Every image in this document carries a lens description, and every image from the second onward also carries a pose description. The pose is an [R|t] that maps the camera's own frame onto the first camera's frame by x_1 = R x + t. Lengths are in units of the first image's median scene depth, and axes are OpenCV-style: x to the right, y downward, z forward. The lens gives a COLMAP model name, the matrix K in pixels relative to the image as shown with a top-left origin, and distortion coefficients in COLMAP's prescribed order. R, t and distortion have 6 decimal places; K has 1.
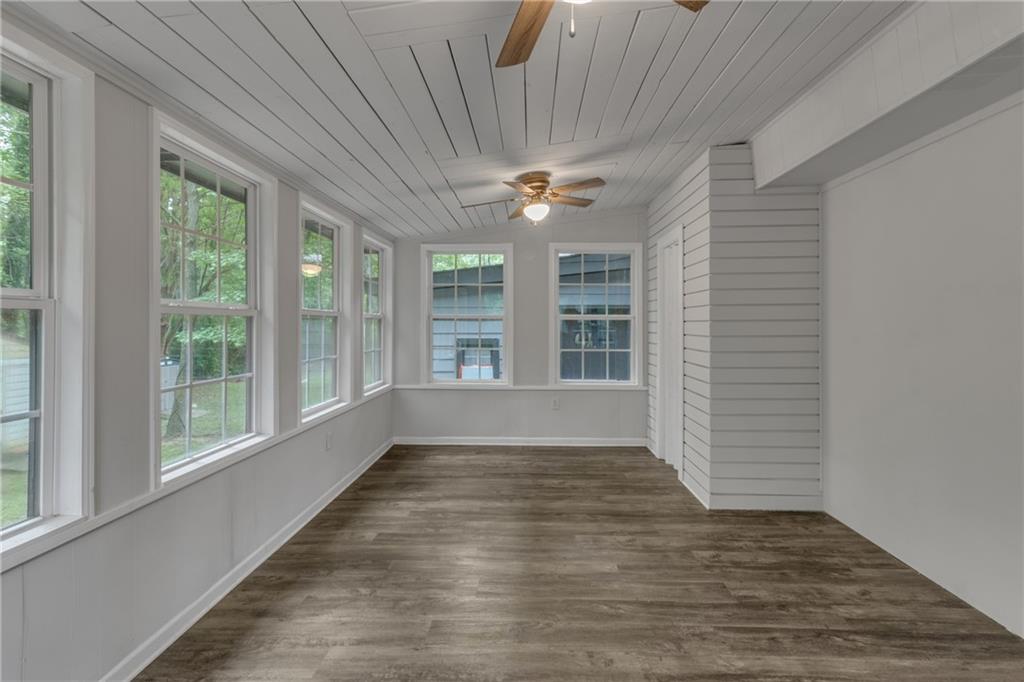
lens RADIAL K [[481.5, 0, 516.2], [0, 481.5, 329.5], [0, 0, 1]] dist [0.005668, 0.001091]
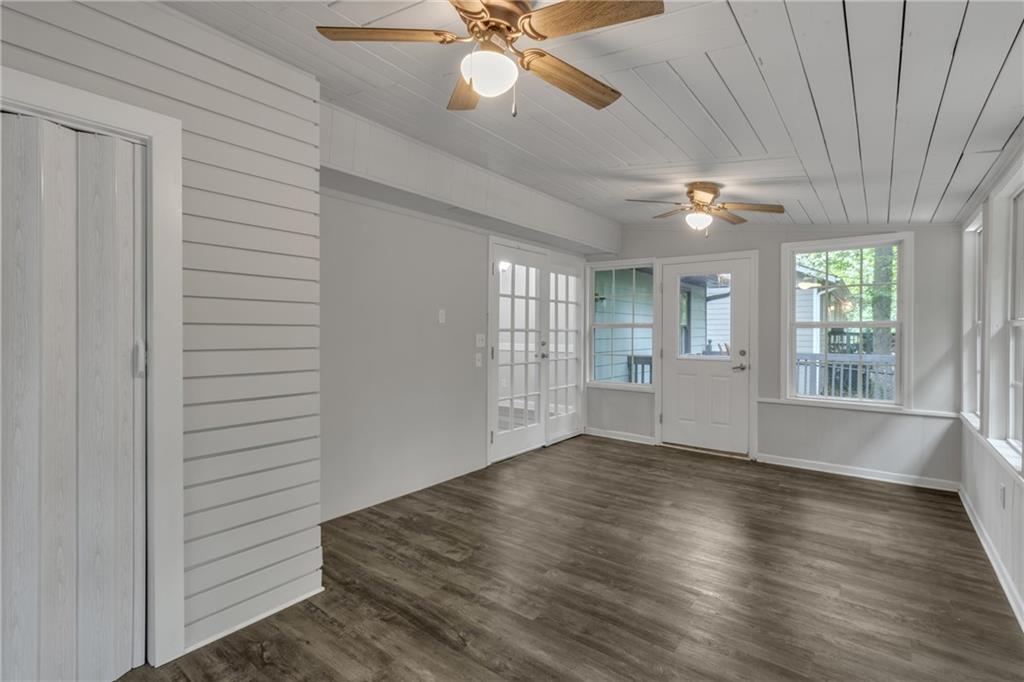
lens RADIAL K [[481.5, 0, 516.2], [0, 481.5, 329.5], [0, 0, 1]] dist [0.005668, 0.001091]
pose [[-0.811218, -0.003698, 0.584732, -0.325096], [-0.002962, 0.999993, 0.002214, -0.018919], [-0.584736, 0.000065, -0.811223, 1.836617]]
